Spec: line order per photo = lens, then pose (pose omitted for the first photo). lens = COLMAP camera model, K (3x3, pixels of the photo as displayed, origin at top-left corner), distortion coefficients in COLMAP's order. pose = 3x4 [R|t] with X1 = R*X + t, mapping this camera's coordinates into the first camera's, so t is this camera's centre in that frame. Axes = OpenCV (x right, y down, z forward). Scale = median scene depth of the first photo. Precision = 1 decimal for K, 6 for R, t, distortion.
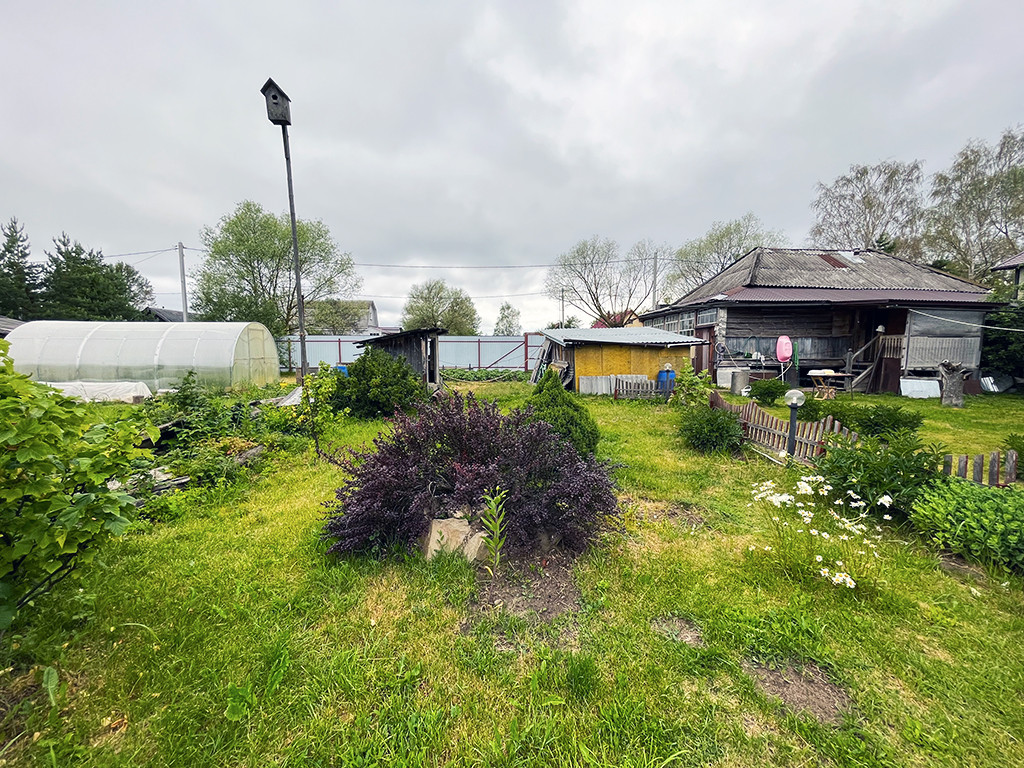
lens RADIAL K [[415.0, 0, 510.1], [0, 415.0, 384.5], [0, 0, 1]] dist [-0.009087, -0.000089]
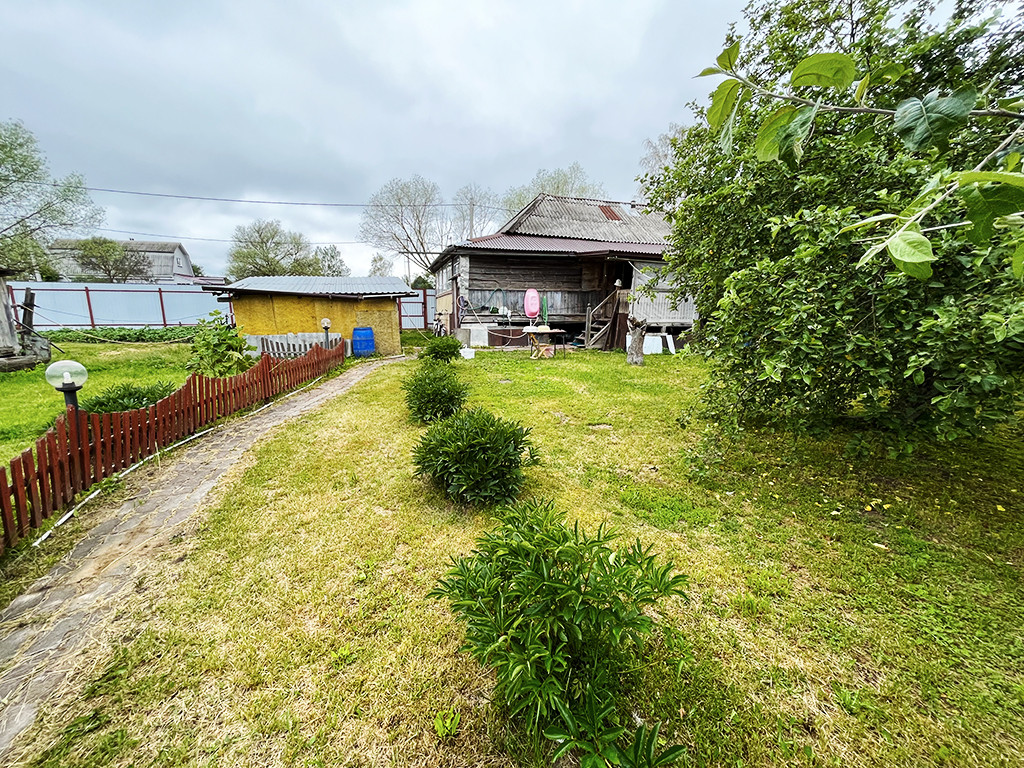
lens RADIAL K [[415.0, 0, 514.5], [0, 415.0, 383.8], [0, 0, 1]] dist [-0.009087, -0.000089]
pose [[0.970306, -0.036059, 0.239180, 0.394612], [0.011650, 0.994645, 0.102691, -0.002489], [-0.241602, -0.096855, 0.965530, 0.091192]]
